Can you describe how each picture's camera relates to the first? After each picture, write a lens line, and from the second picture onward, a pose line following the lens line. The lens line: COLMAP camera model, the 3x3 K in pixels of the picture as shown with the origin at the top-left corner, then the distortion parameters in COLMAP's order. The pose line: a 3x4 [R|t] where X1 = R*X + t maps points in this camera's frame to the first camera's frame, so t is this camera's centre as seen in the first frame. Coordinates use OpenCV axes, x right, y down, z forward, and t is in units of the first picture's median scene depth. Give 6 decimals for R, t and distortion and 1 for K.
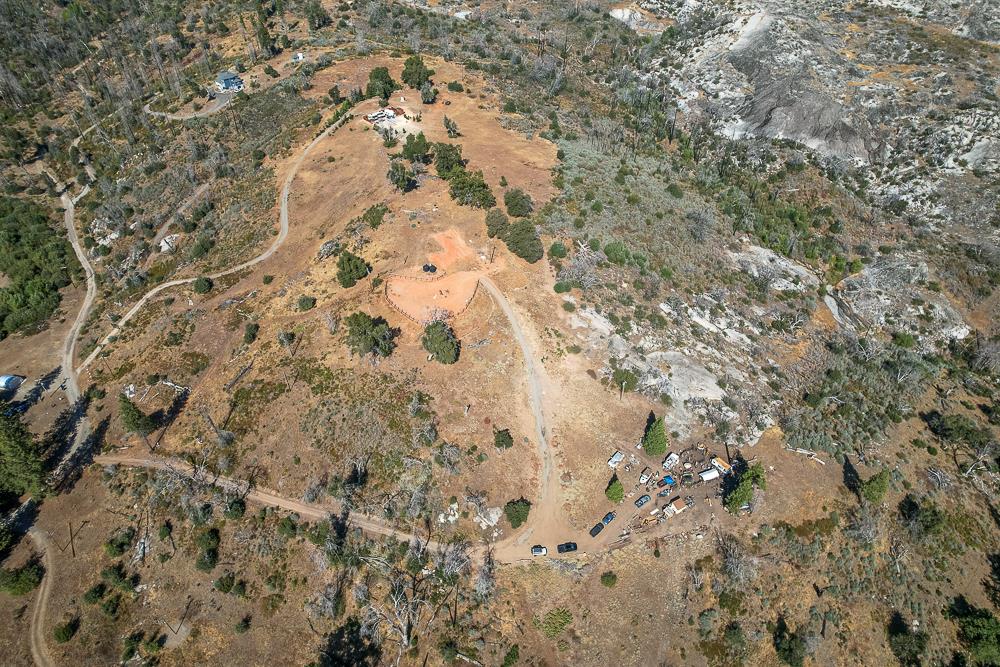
lens RADIAL K [[643.5, 0, 497.0], [0, 643.5, 332.3], [0, 0, 1]] dist [-0.054592, 0.055681]
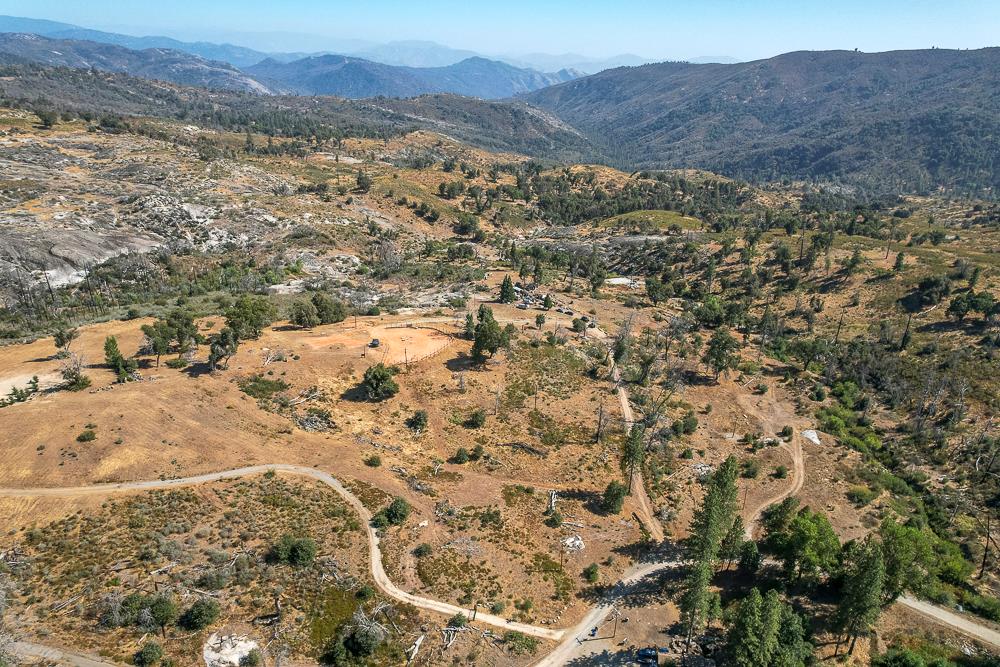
lens RADIAL K [[643.5, 0, 507.2], [0, 643.5, 331.3], [0, 0, 1]] dist [-0.054592, 0.055681]
pose [[-0.260145, -0.389009, 0.883740, -1.036942], [0.619623, 0.634688, 0.461777, -0.444922], [-0.740535, 0.667715, 0.075928, 0.735946]]
